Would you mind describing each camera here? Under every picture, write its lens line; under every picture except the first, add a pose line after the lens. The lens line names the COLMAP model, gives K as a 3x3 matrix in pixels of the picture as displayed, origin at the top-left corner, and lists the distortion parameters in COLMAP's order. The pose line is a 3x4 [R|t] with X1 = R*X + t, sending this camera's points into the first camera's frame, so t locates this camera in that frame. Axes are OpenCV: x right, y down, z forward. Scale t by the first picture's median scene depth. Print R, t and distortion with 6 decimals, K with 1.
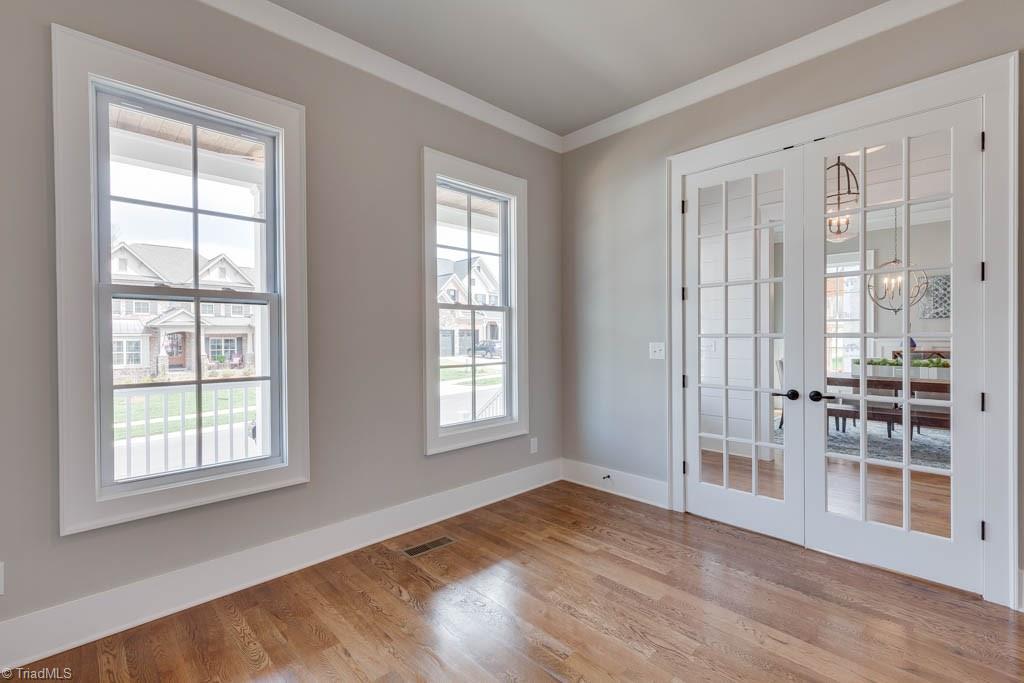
lens RADIAL K [[463.0, 0, 506.2], [0, 463.0, 339.9], [0, 0, 1]] dist [0.003425, 0.000154]
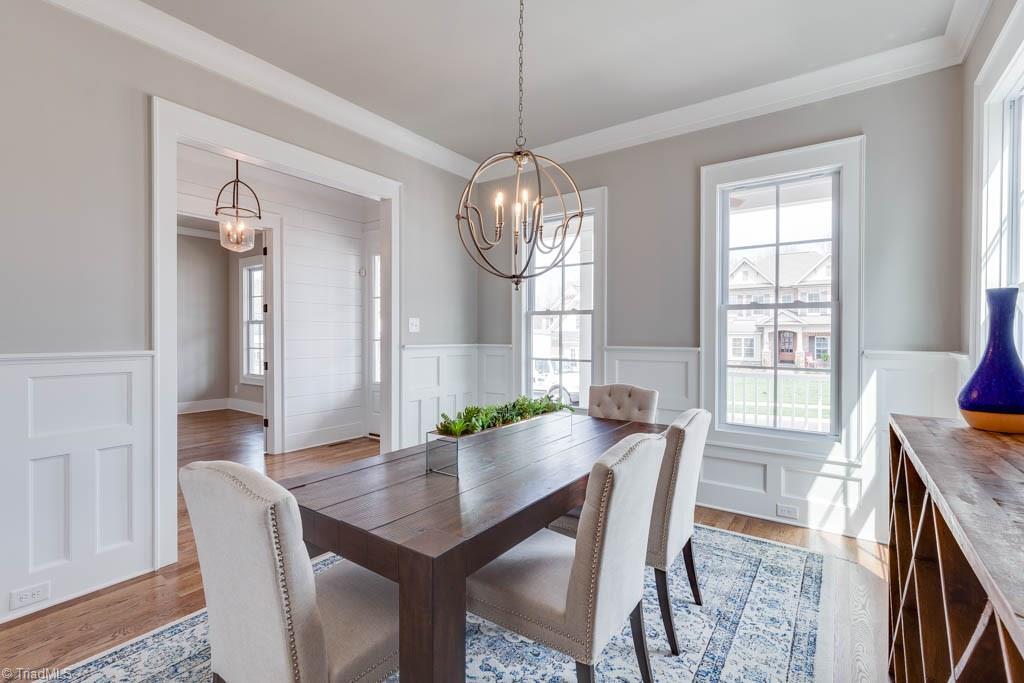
lens RADIAL K [[463.0, 0, 510.5], [0, 463.0, 337.9], [0, 0, 1]] dist [0.003425, 0.000154]
pose [[0.192222, 0.015967, -0.981222, 0.725069], [-0.017559, 0.999764, 0.012828, -0.008272], [0.981194, 0.014764, 0.192457, 0.293213]]
